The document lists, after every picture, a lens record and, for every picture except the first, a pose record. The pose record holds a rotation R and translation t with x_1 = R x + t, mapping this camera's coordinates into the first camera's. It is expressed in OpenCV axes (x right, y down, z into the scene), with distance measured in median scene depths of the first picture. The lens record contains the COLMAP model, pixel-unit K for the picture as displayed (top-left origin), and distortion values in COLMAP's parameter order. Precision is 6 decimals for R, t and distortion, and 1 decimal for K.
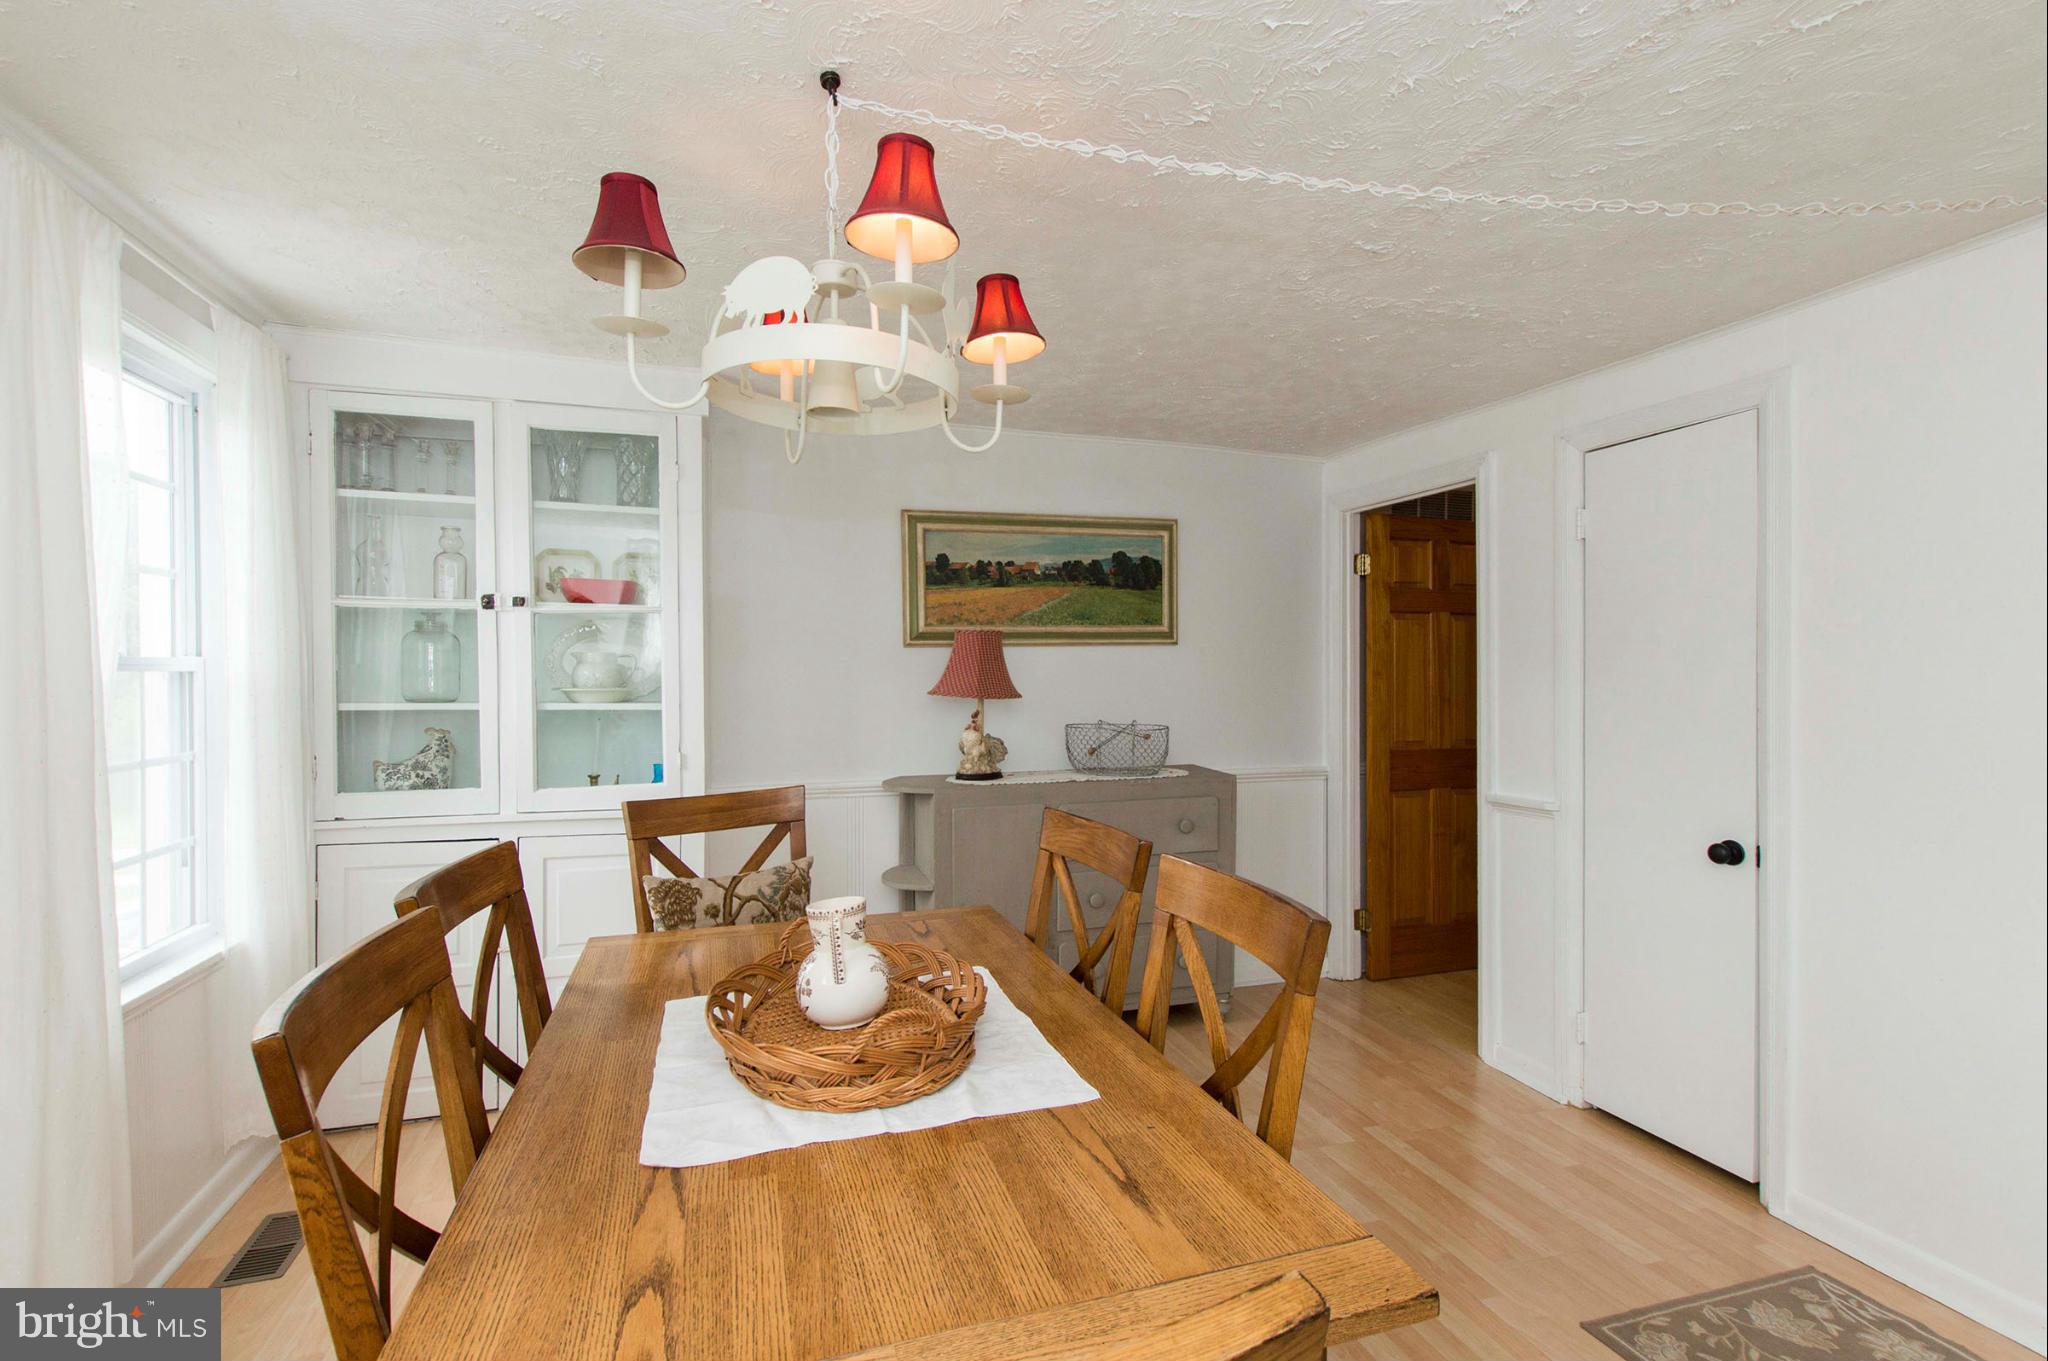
lens RADIAL K [[928.2, 0, 1021.2], [0, 928.2, 679.6], [0, 0, 1]] dist [-0.002161, -0.002265]
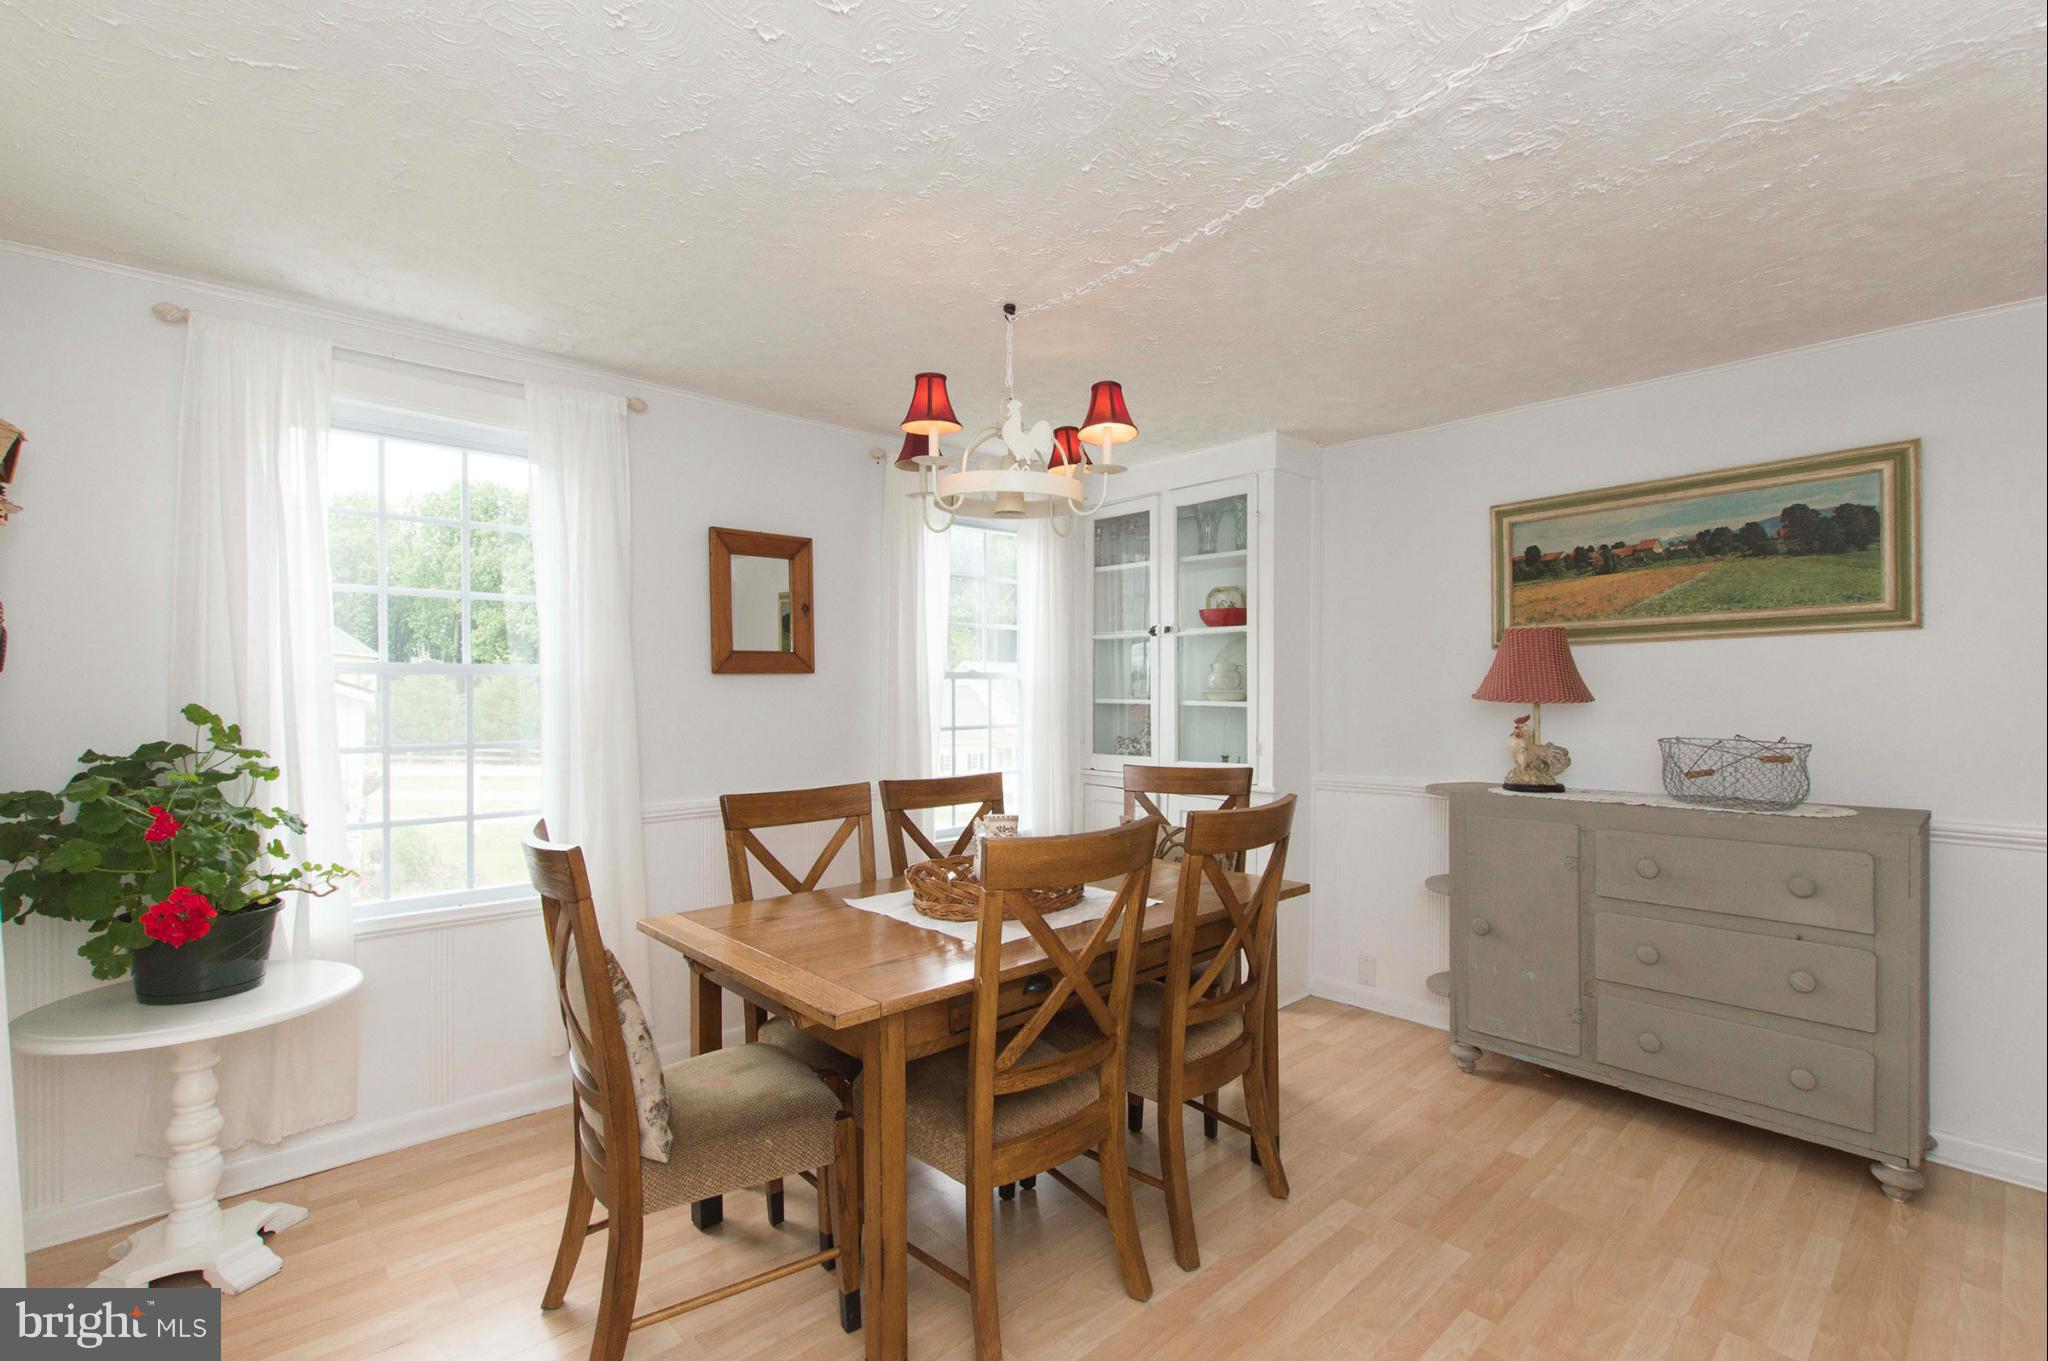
lens RADIAL K [[928.2, 0, 1020.3], [0, 928.2, 688.2], [0, 0, 1]] dist [-0.002161, -0.002265]
pose [[0.412494, -0.001127, -0.910960, 0.545442], [-0.001657, 0.999997, -0.001987, 0.008406], [0.910959, 0.002329, 0.412491, 0.156952]]
